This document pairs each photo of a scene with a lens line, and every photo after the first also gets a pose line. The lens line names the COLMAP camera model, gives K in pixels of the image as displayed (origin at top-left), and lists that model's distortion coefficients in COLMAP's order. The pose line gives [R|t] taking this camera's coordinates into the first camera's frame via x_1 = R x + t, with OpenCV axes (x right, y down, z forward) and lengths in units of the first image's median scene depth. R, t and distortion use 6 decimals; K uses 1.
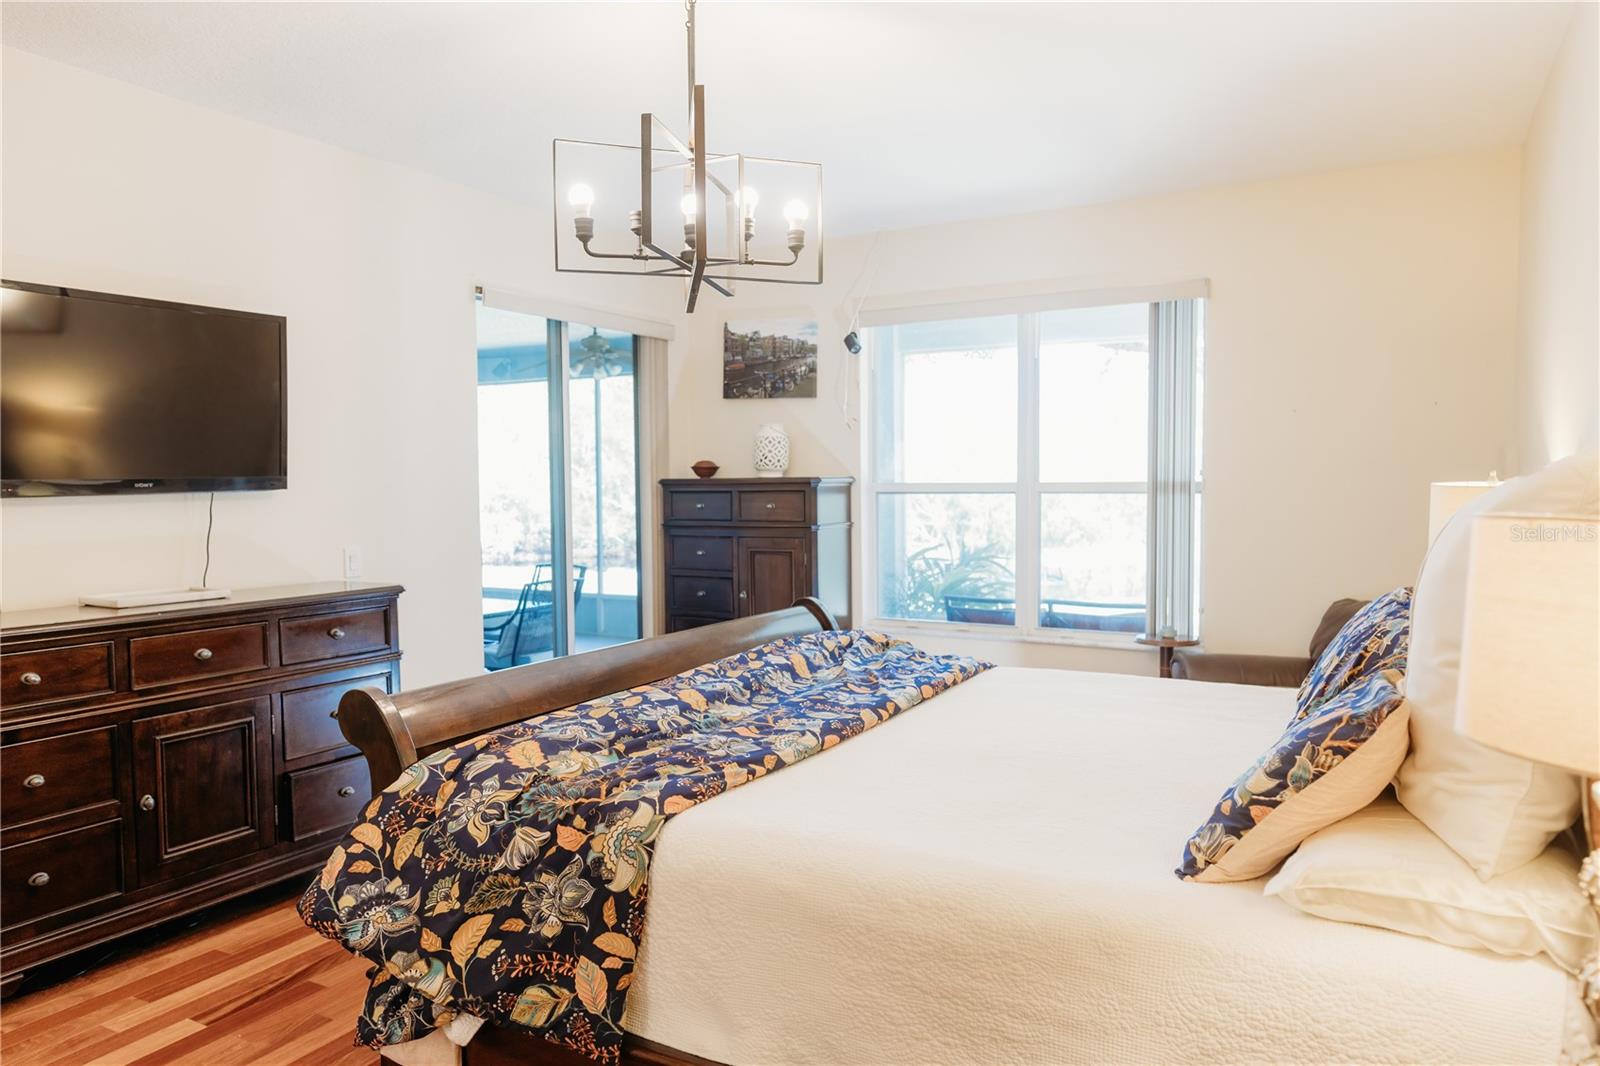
lens RADIAL K [[1092.4, 0, 796.6], [0, 1092.4, 523.2], [0, 0, 1]] dist [-0.009540, 0.006974]
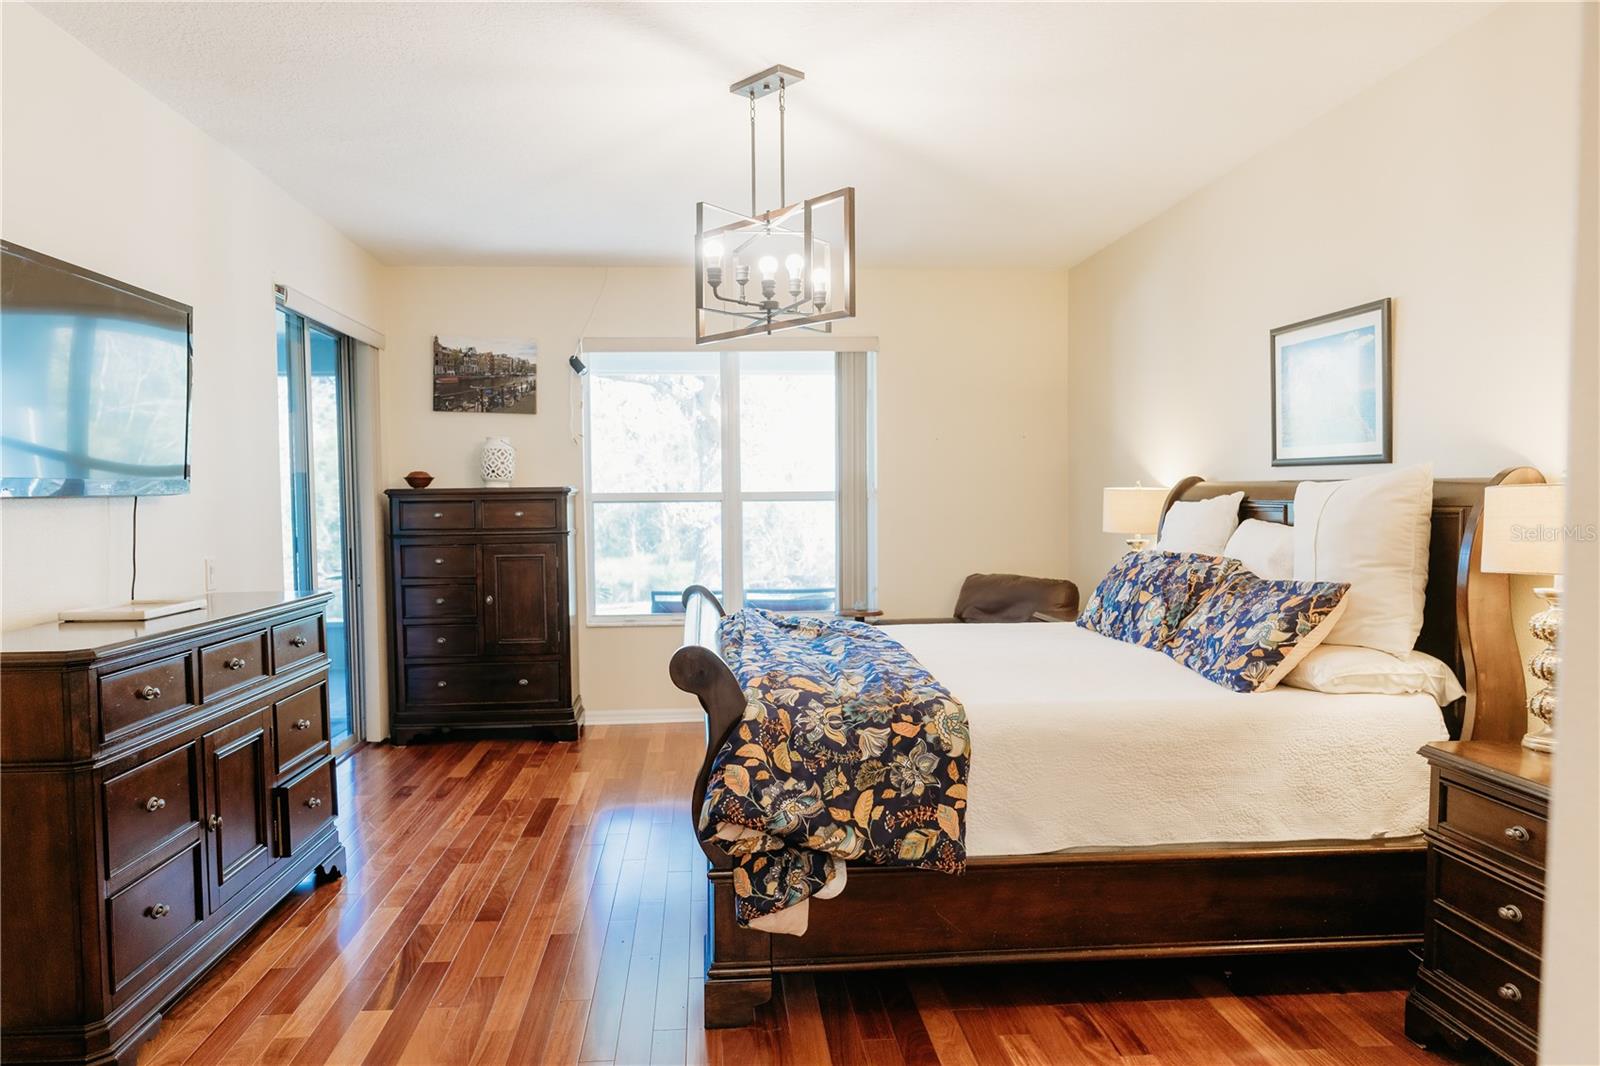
lens RADIAL K [[1092.4, 0, 791.9], [0, 1092.4, 537.7], [0, 0, 1]] dist [-0.009540, 0.006974]
pose [[0.835700, -0.022309, 0.548733, -1.103621], [0.025611, 0.999671, 0.001637, 0.035210], [-0.548589, 0.012686, 0.835996, -0.101808]]
